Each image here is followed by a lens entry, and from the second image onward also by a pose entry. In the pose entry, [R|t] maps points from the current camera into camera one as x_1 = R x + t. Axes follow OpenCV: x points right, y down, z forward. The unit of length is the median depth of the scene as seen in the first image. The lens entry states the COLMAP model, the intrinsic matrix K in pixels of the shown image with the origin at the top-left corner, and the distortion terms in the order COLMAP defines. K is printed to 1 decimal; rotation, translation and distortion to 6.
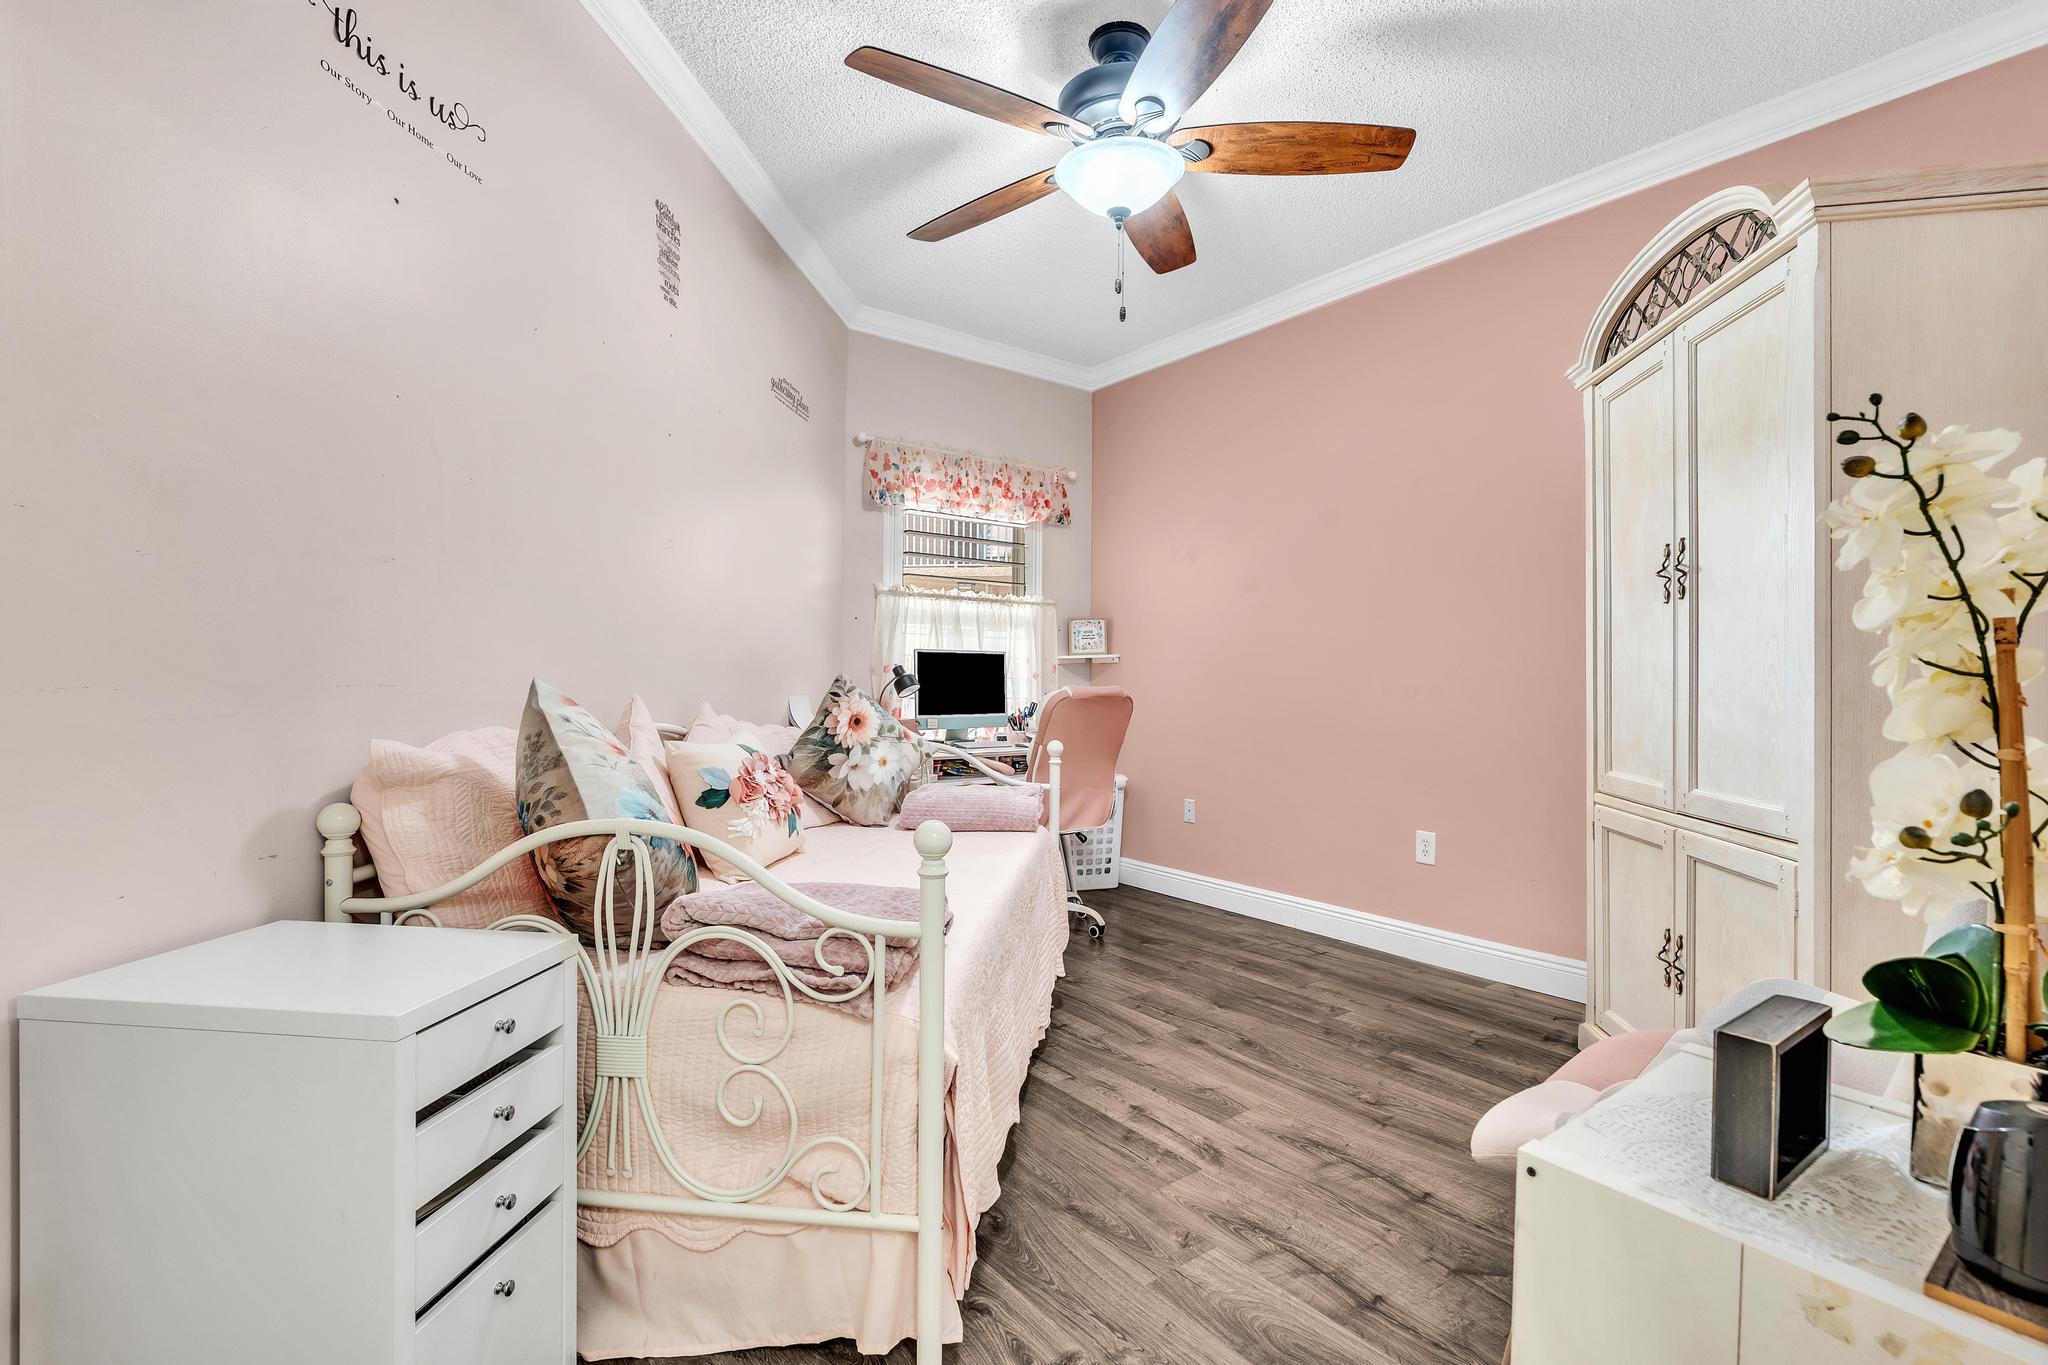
lens RADIAL K [[923.7, 0, 1012.7], [0, 923.7, 682.3], [0, 0, 1]] dist [-0.006916, 0.003226]
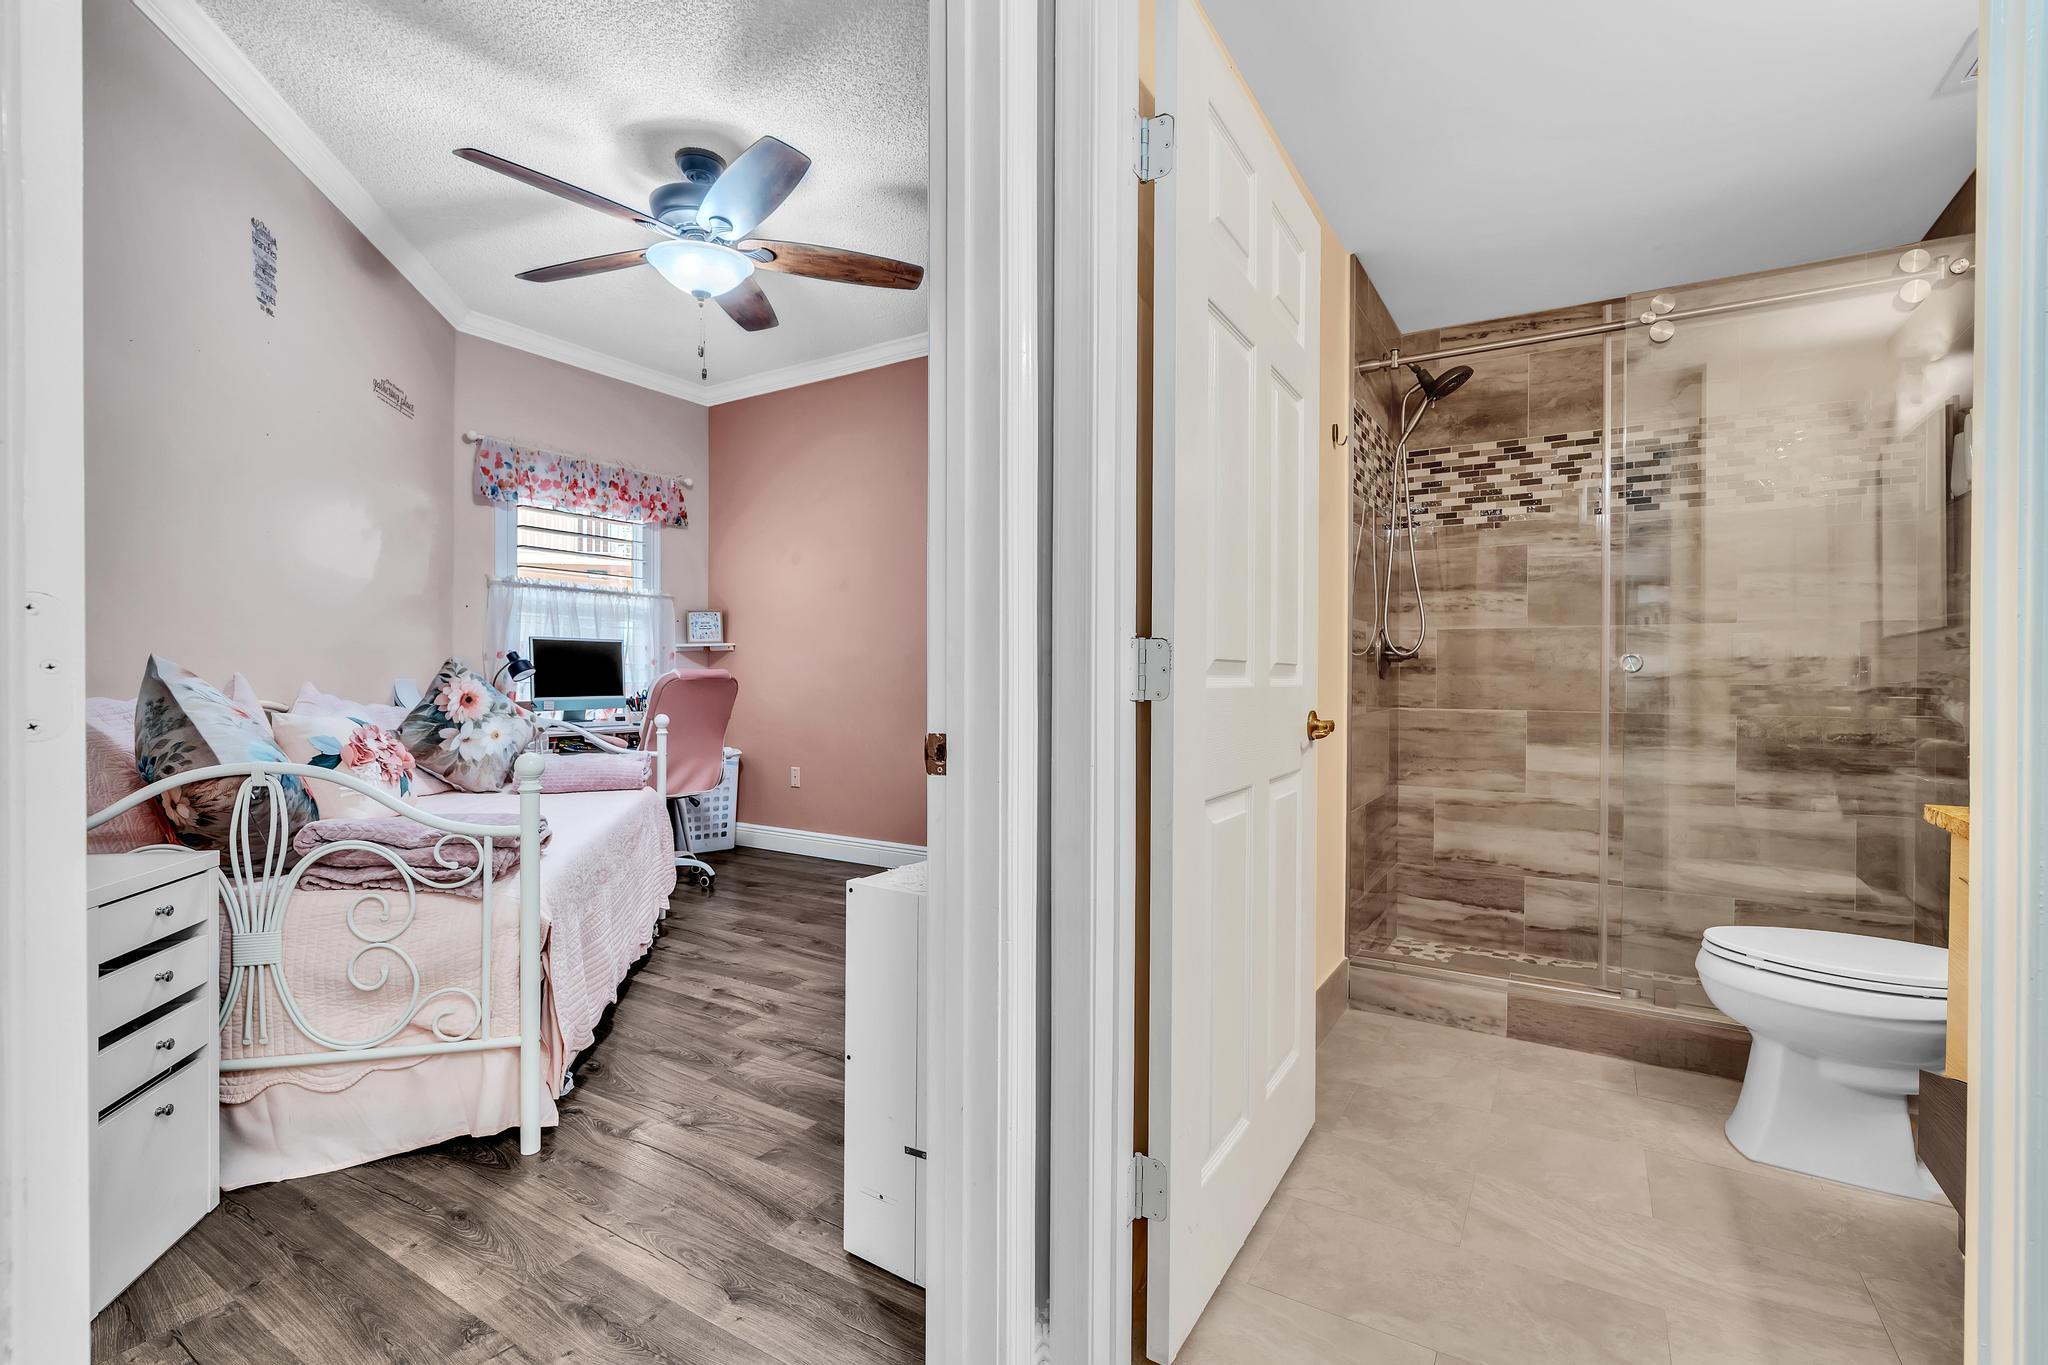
lens RADIAL K [[923.7, 0, 1024.8], [0, 923.7, 678.6], [0, 0, 1]] dist [-0.006916, 0.003226]
pose [[0.930268, -0.006473, 0.366823, 0.064617], [0.005212, 0.999977, 0.004430, 0.021051], [-0.366843, -0.002210, 0.930280, -0.376973]]
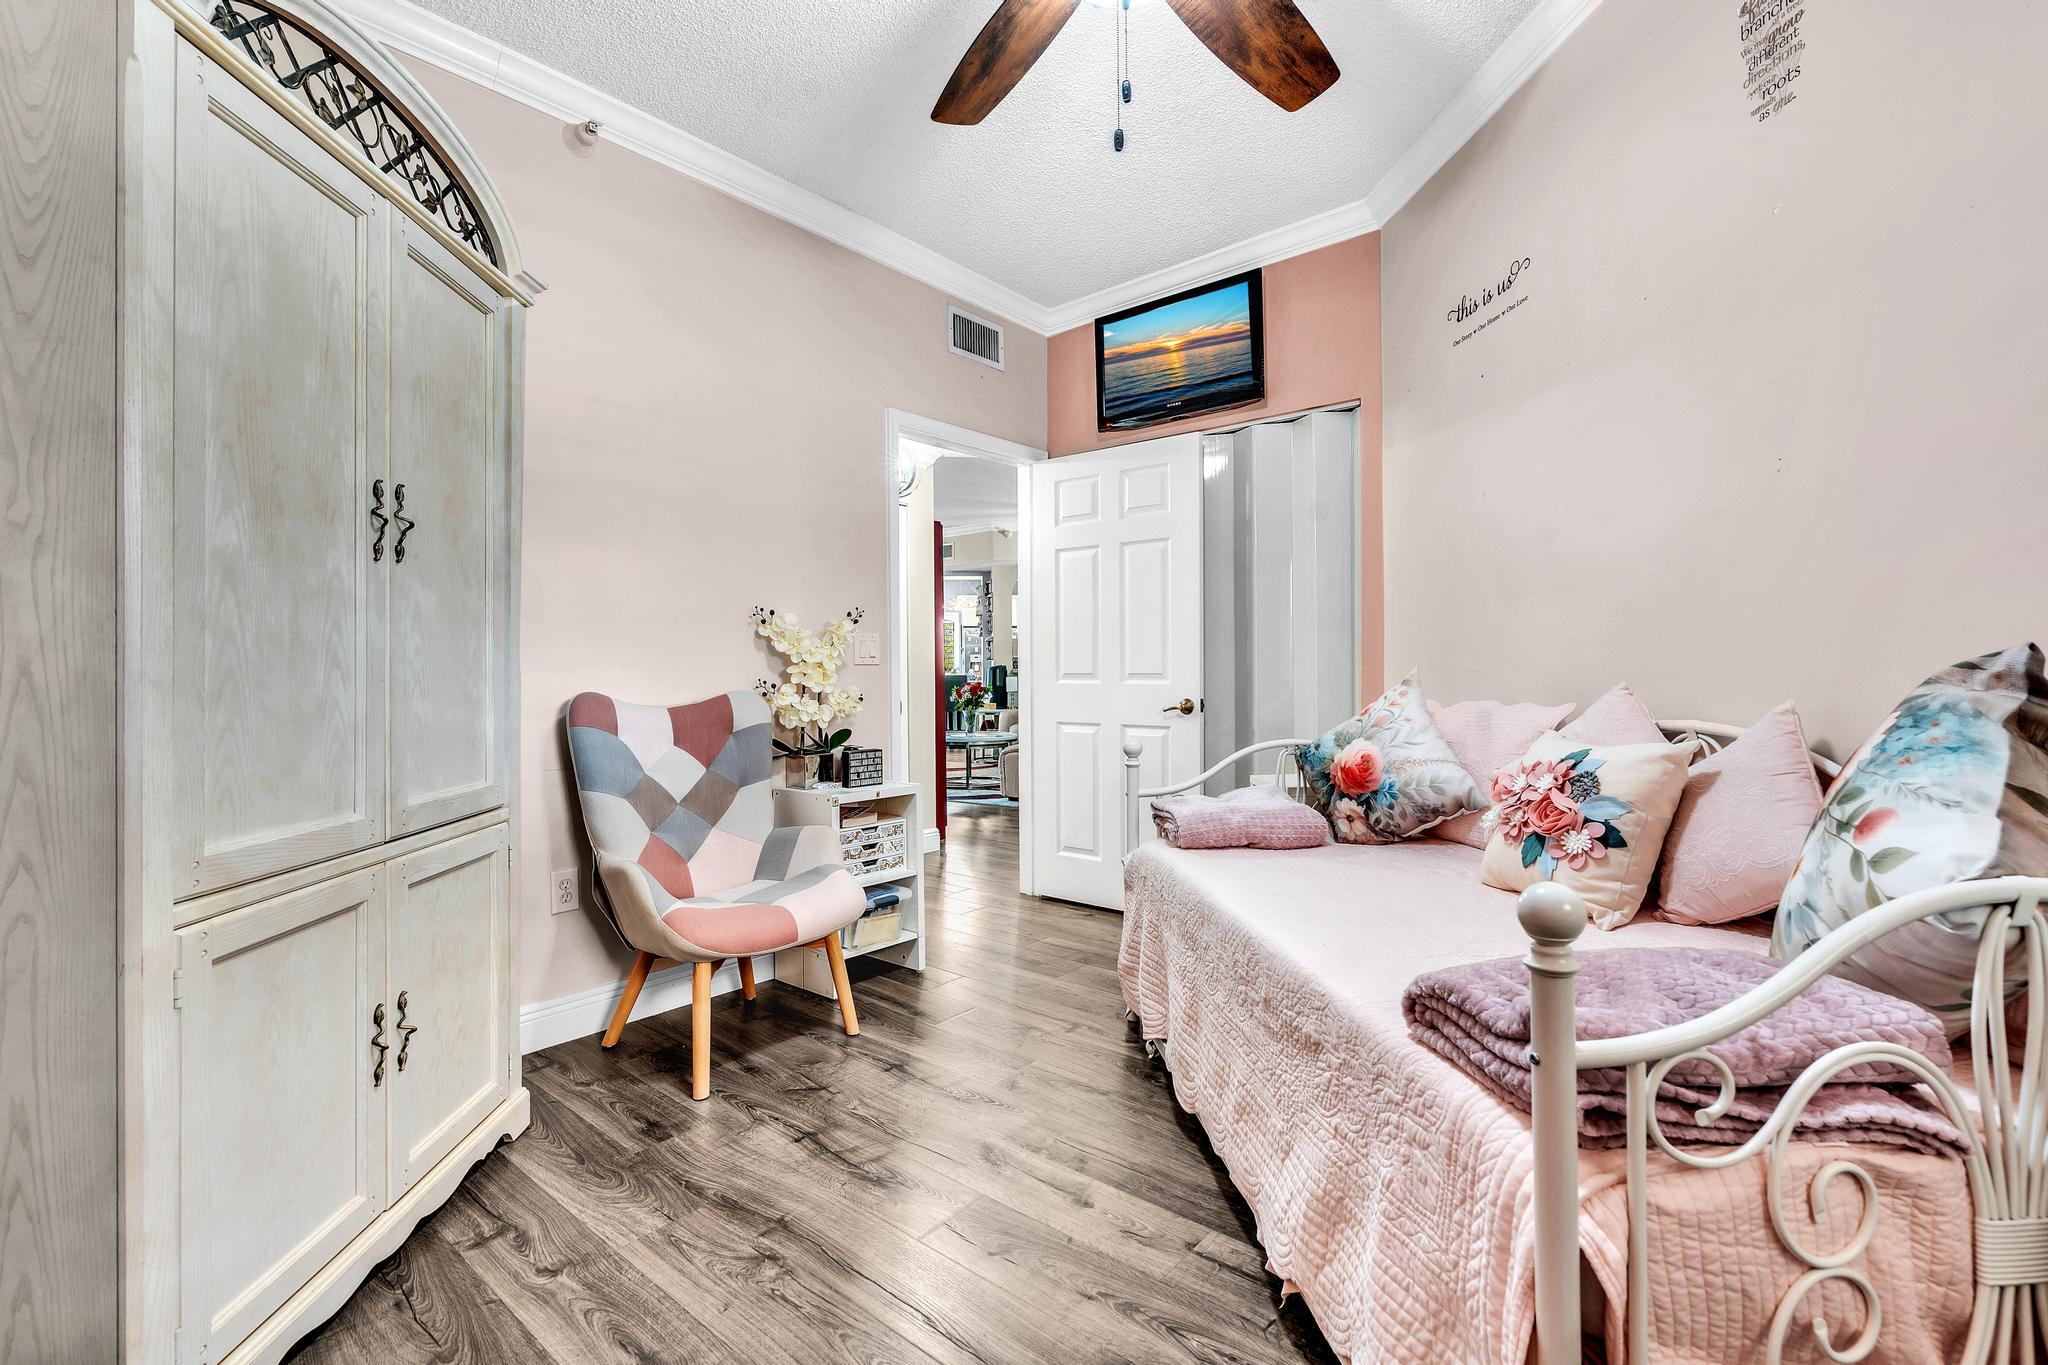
lens RADIAL K [[923.7, 0, 1020.8], [0, 923.7, 671.2], [0, 0, 1]] dist [-0.006916, 0.003226]
pose [[-0.973009, -0.002088, -0.230759, 0.387306], [-0.003215, 0.999985, 0.004511, -0.000706], [0.230746, 0.005131, -0.973000, 1.830867]]
